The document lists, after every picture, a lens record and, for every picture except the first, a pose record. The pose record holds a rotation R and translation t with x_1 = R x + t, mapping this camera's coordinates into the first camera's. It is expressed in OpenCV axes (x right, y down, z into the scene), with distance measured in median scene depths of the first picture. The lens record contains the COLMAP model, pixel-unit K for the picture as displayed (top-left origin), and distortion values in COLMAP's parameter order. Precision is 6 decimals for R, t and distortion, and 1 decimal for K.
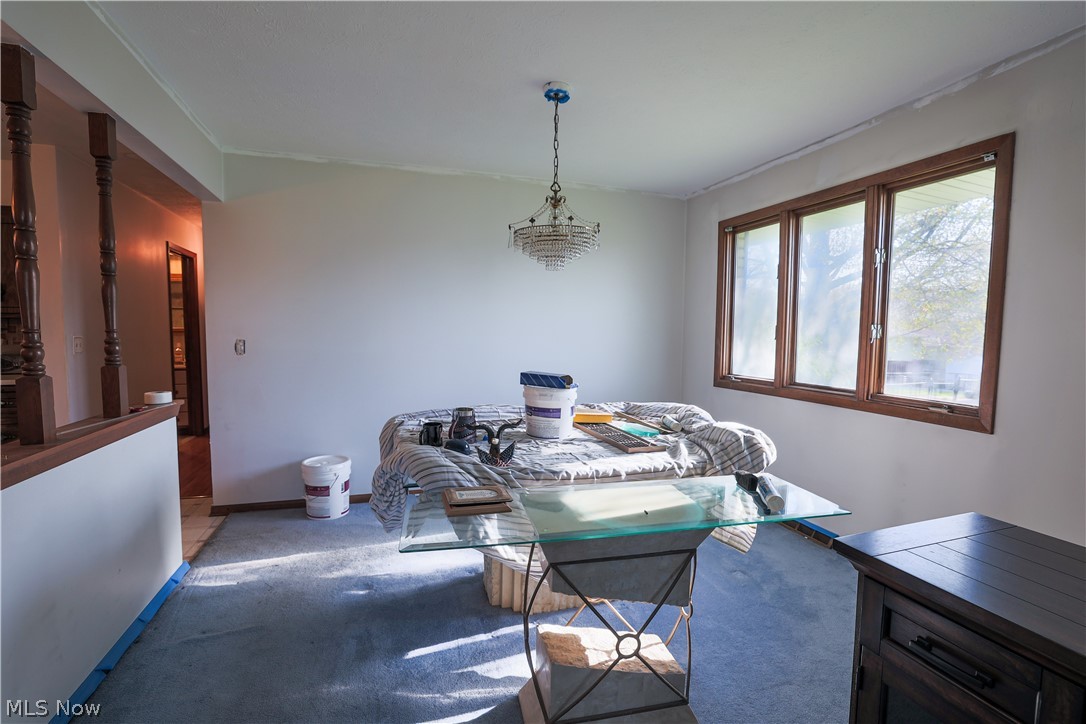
lens RADIAL K [[488.7, 0, 543.0], [0, 488.7, 362.0], [0, 0, 1]] dist [-0.024488, 0.000630]
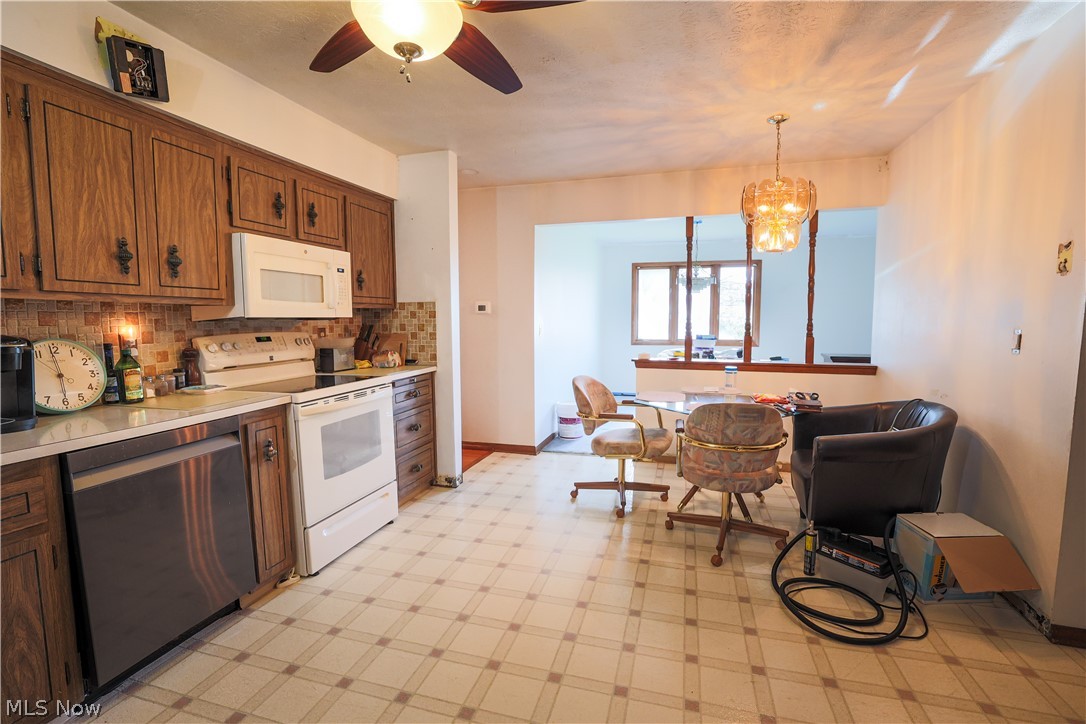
lens RADIAL K [[488.7, 0, 543.0], [0, 488.7, 362.0], [0, 0, 1]] dist [-0.024488, 0.000630]
pose [[0.582264, -0.085344, 0.808508, -2.227756], [0.061868, 0.996243, 0.060606, -0.041192], [-0.810642, 0.014732, 0.585356, 0.213234]]
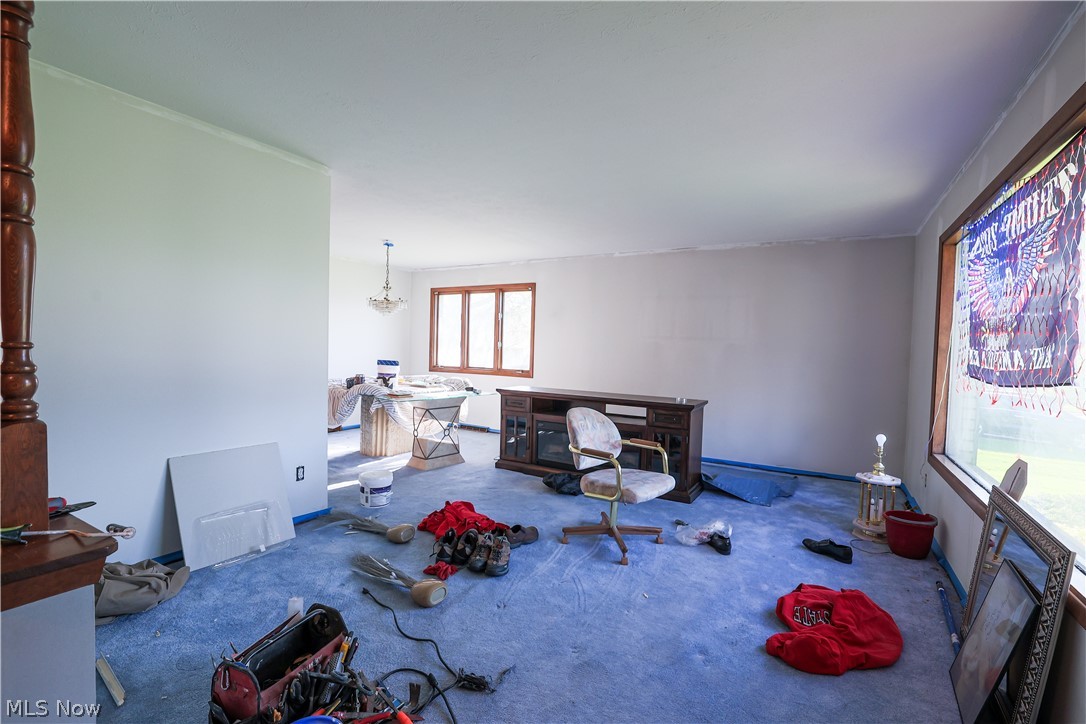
lens RADIAL K [[488.7, 0, 543.0], [0, 488.7, 362.0], [0, 0, 1]] dist [-0.024488, 0.000630]
pose [[0.759609, -0.010389, 0.650297, -0.881555], [0.025388, 0.999584, -0.013687, 0.076869], [-0.649884, 0.026906, 0.759557, -1.200081]]
